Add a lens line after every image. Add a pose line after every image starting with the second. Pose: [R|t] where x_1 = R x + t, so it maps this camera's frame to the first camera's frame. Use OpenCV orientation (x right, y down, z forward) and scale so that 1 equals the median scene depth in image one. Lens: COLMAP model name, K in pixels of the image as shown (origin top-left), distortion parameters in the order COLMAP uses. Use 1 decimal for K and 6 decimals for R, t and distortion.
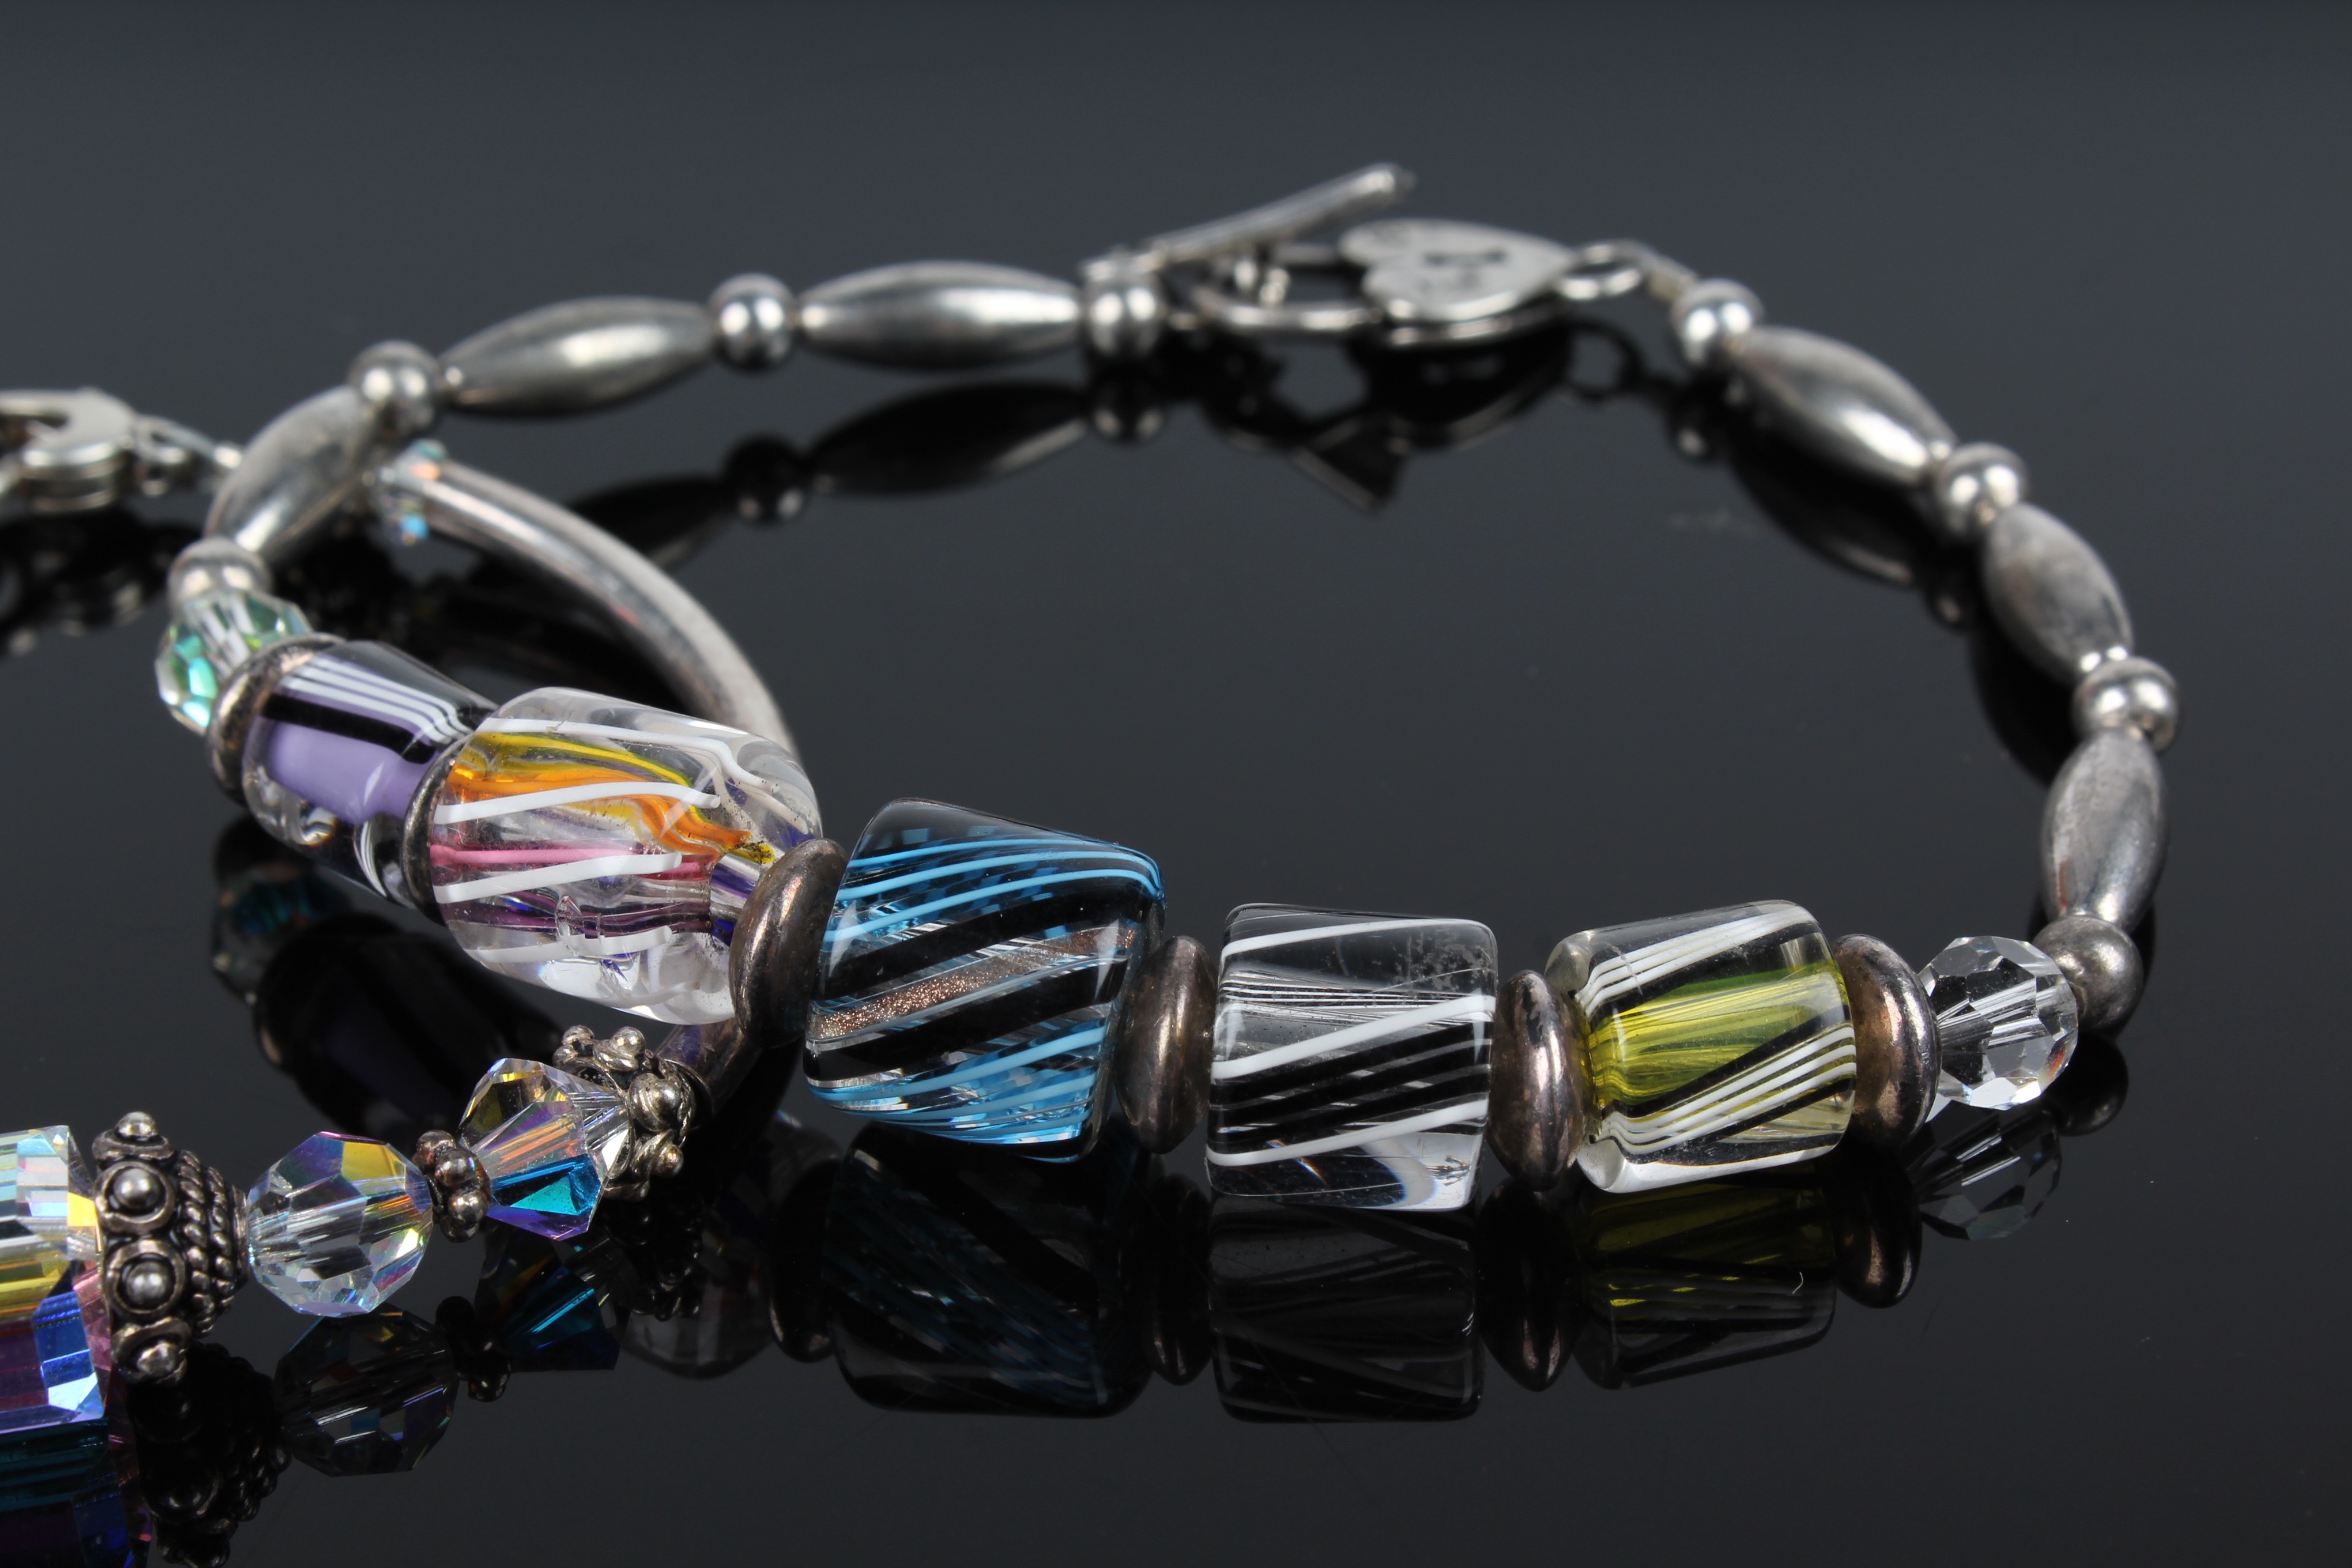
lens RADIAL K [[4262.1, 0, 1151.4], [0, 4262.1, 762.2], [0, 0, 1]] dist [-0.000616, 0.000000]
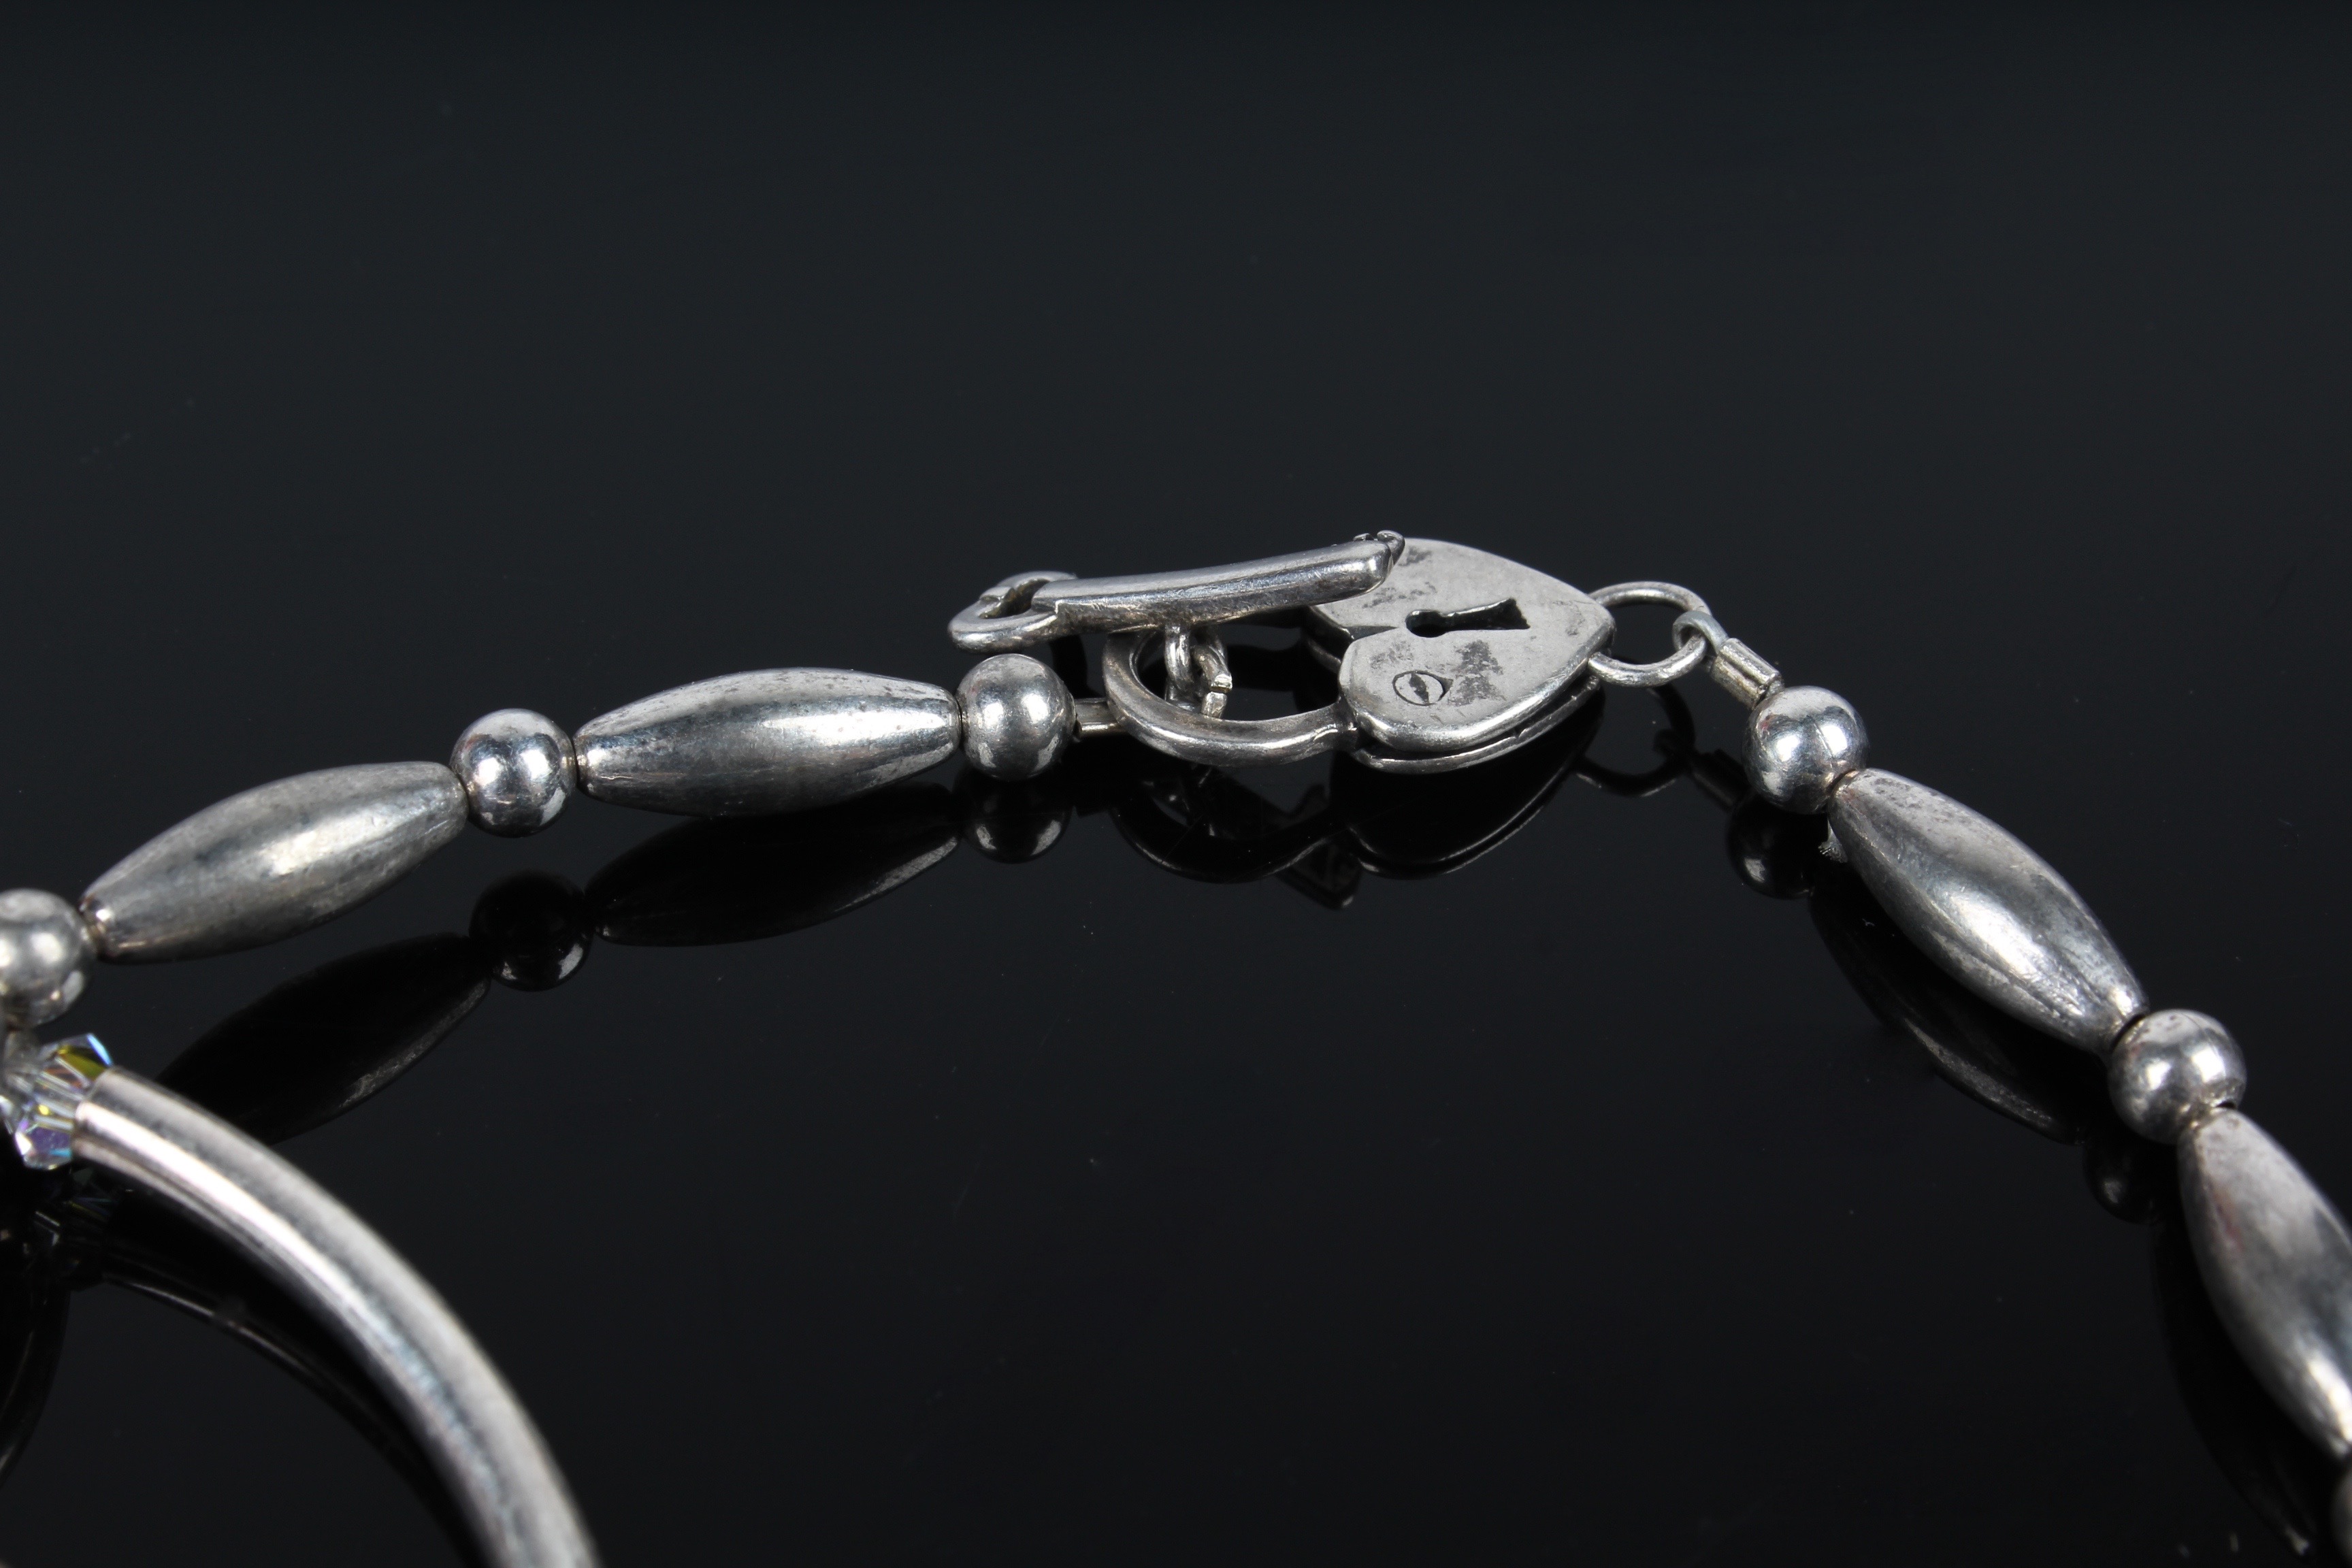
lens RADIAL K [[4262.1, 0, 1121.3], [0, 4262.1, 749.6], [0, 0, 1]] dist [-0.000616, 0.000000]
pose [[0.997099, -0.019389, 0.073600, -0.052815], [0.000857, 0.969808, 0.243868, -0.351999], [-0.076106, -0.243097, 0.967012, 0.349573]]
